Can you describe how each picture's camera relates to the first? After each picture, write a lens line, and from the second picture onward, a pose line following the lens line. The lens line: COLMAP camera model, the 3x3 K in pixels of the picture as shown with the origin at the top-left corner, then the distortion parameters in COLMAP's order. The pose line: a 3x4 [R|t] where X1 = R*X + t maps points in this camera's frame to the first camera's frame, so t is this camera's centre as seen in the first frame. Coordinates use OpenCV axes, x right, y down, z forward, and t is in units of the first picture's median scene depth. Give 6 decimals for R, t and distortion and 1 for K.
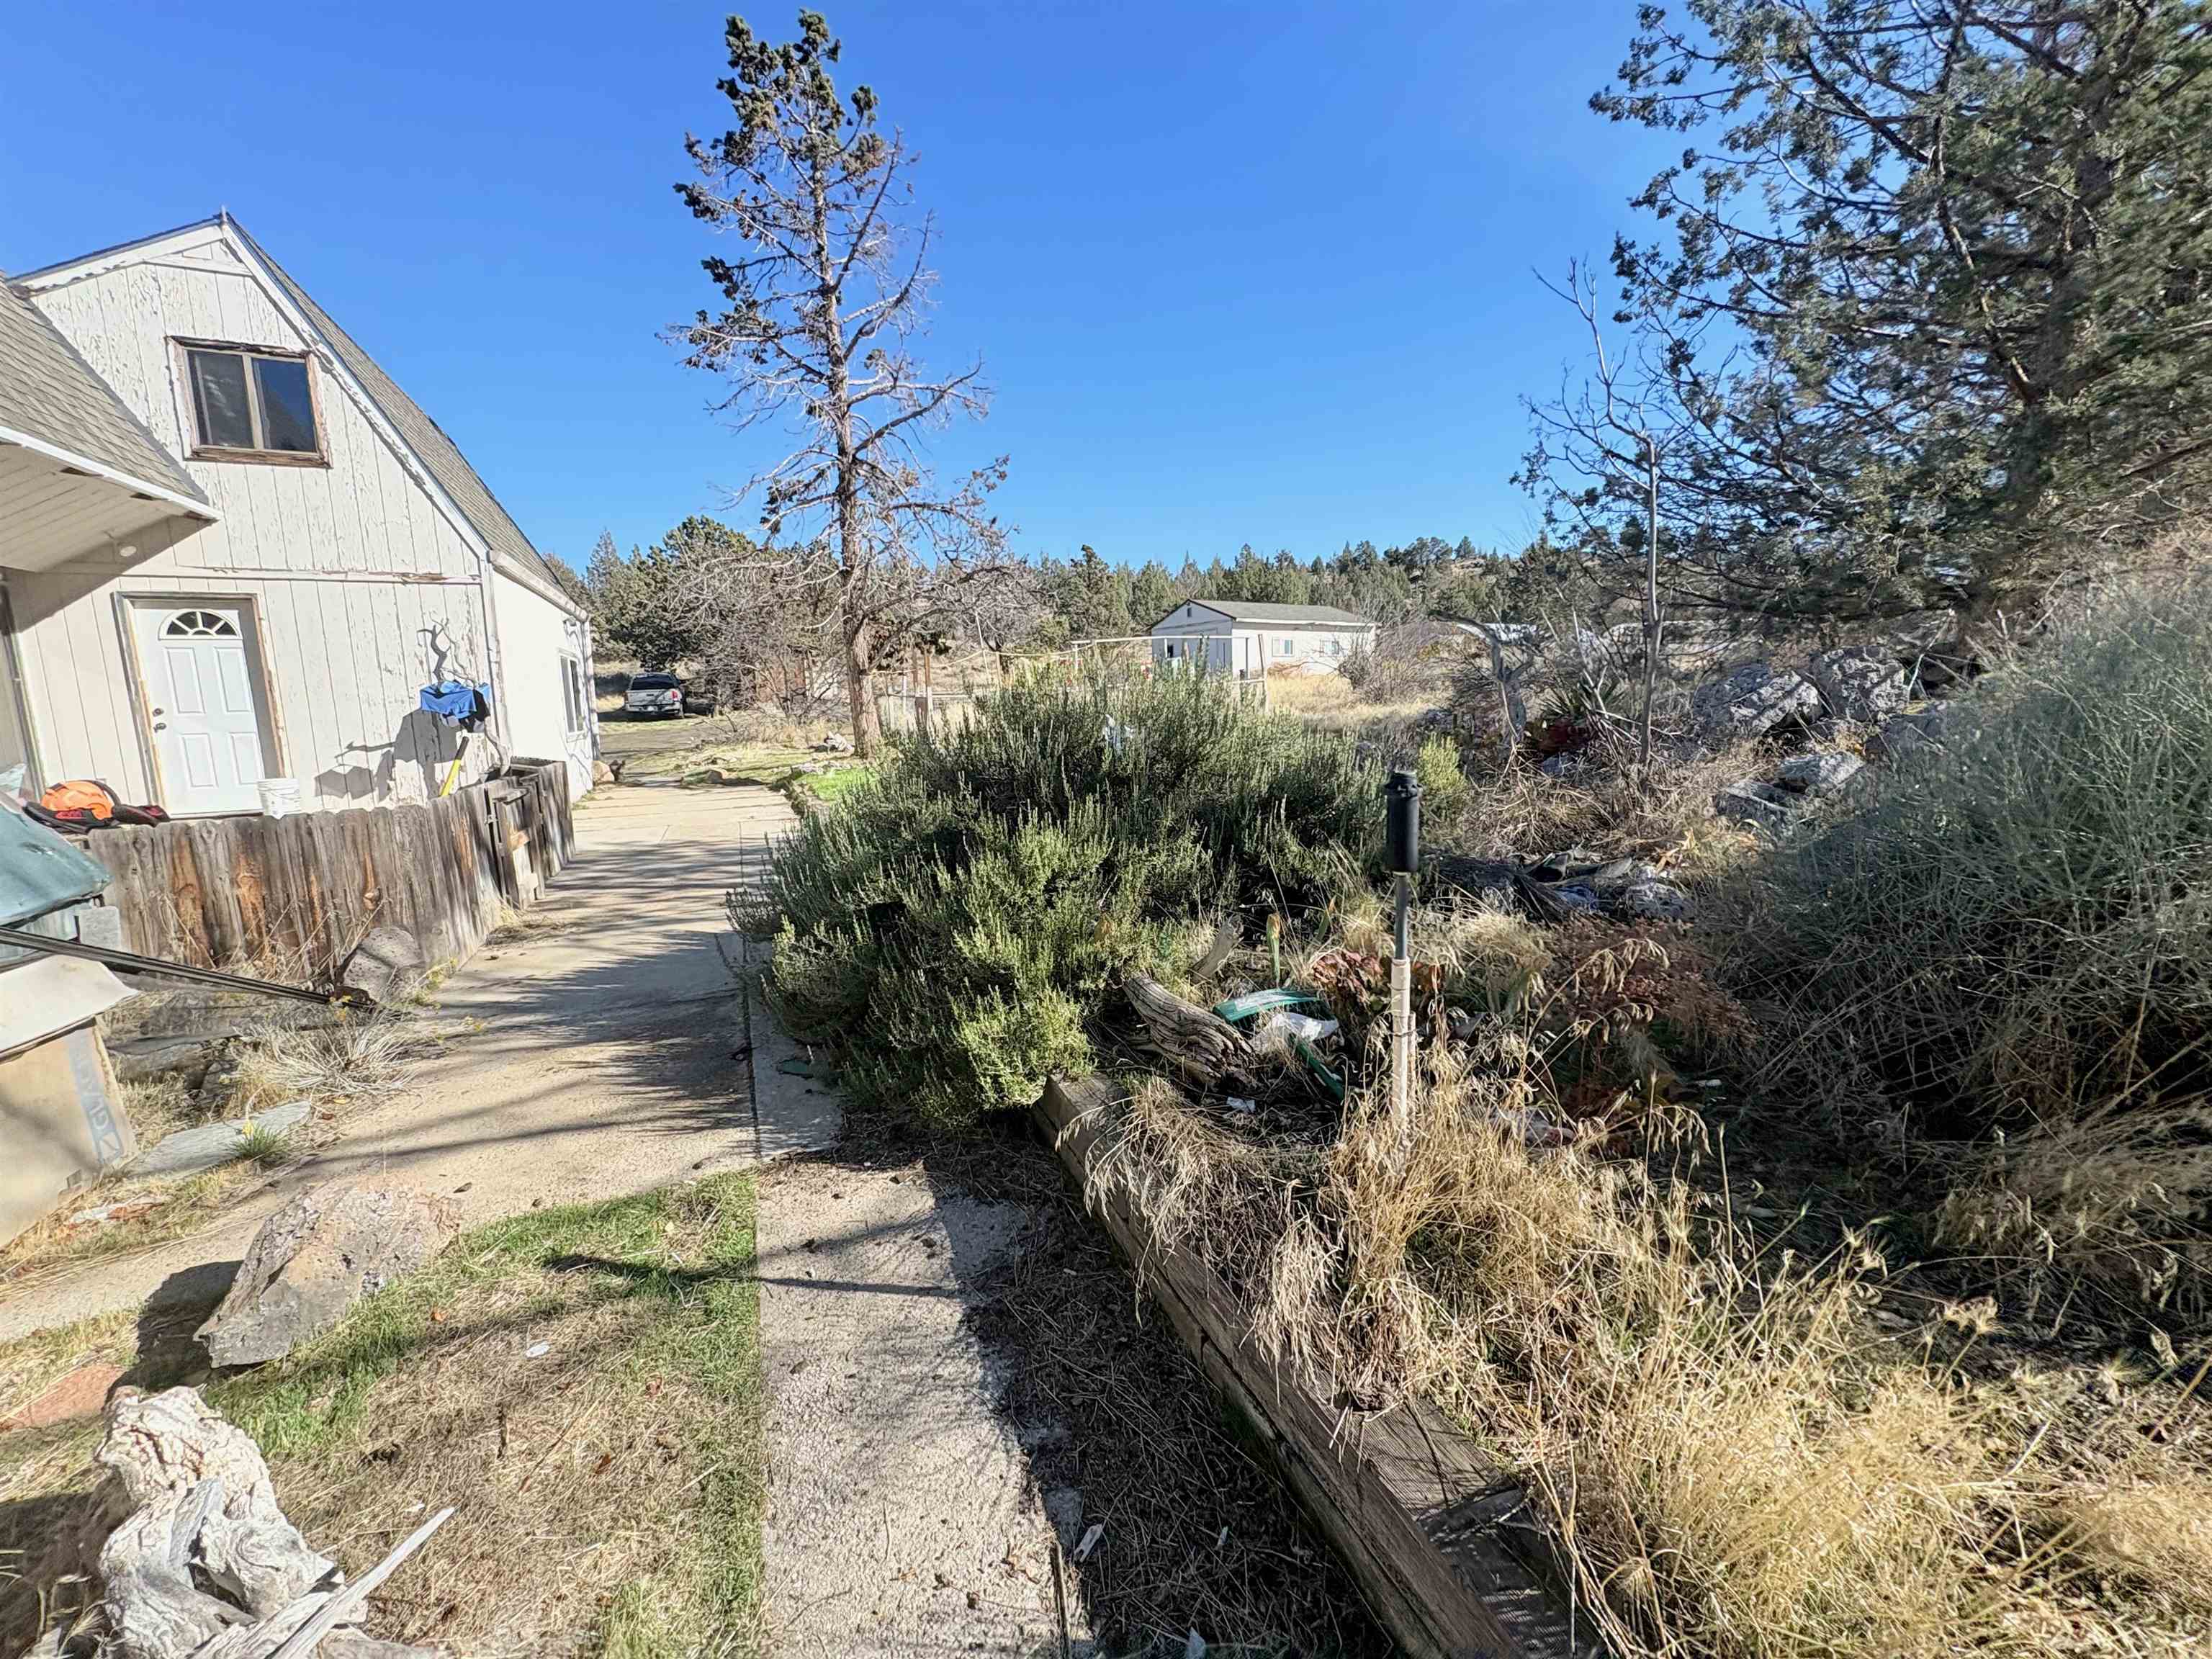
lens RADIAL K [[891.9, 0, 1091.8], [0, 891.9, 825.6], [0, 0, 1]] dist [0.002675, 0.000783]
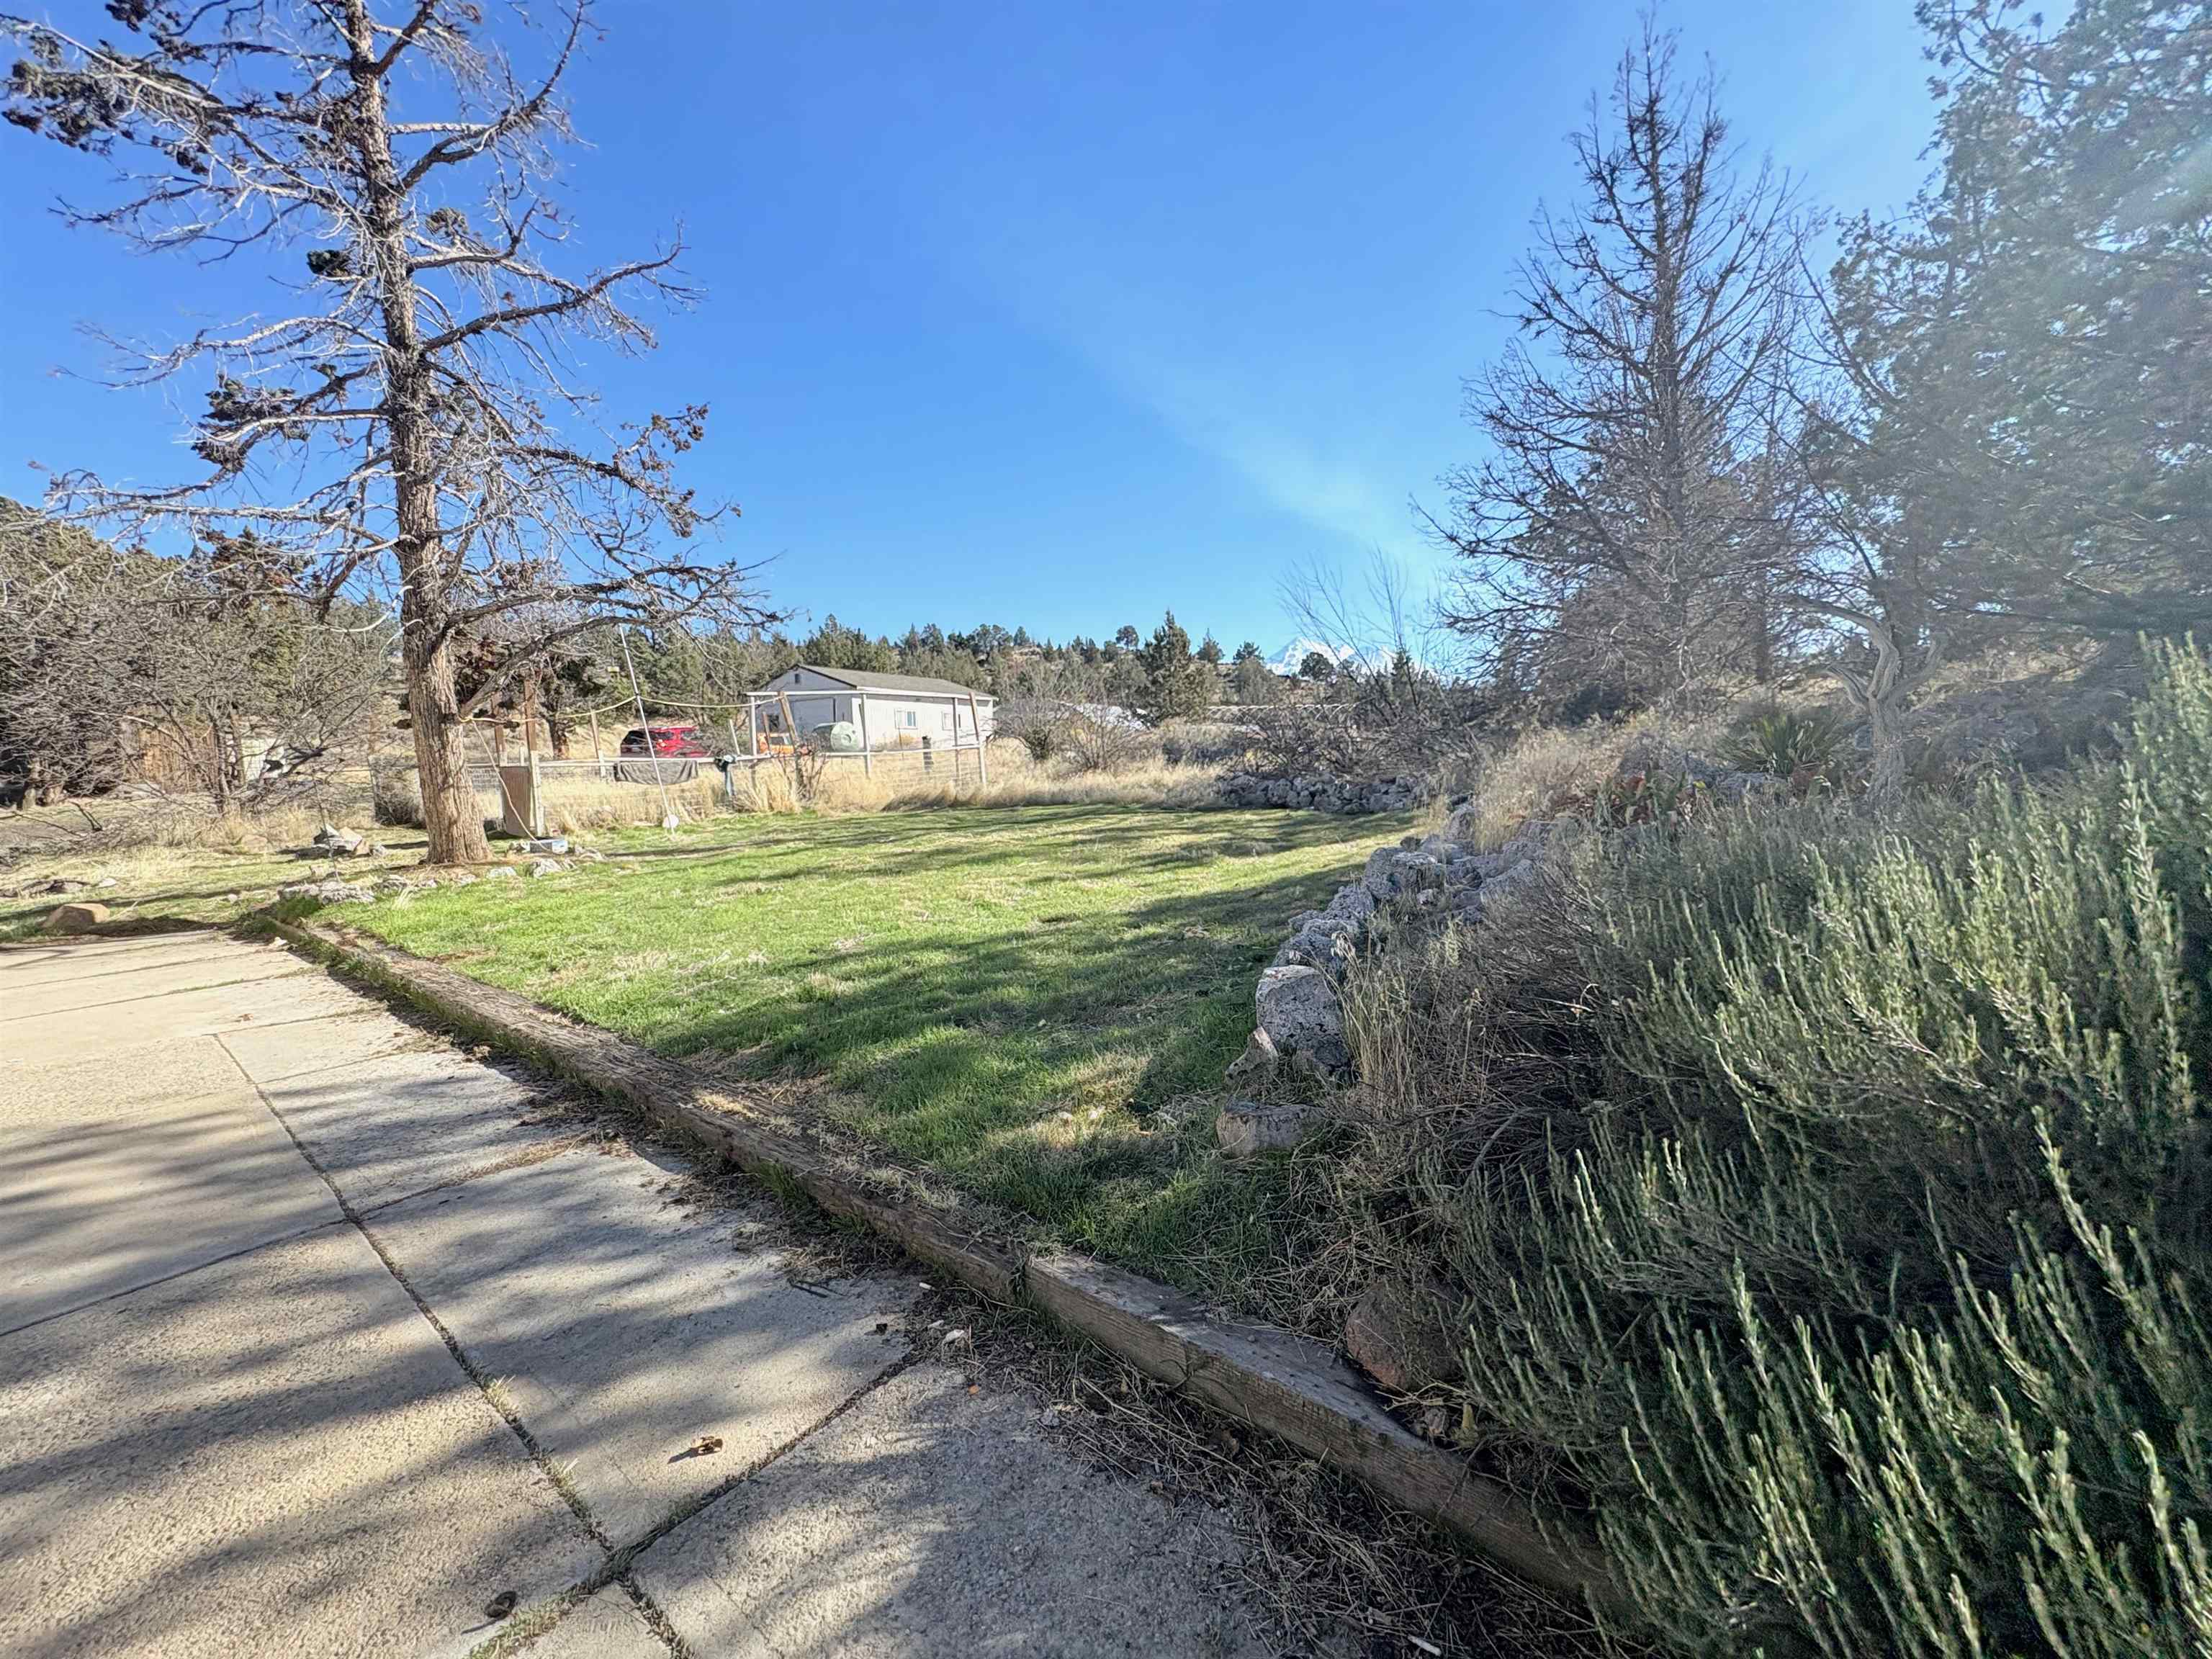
lens RADIAL K [[891.9, 0, 1091.8], [0, 891.9, 825.6], [0, 0, 1]] dist [0.002675, 0.000783]
pose [[0.881137, -0.033198, 0.471694, -0.162922], [0.074781, 0.994762, -0.069681, -0.031440], [-0.466910, 0.096672, 0.879005, 0.301061]]
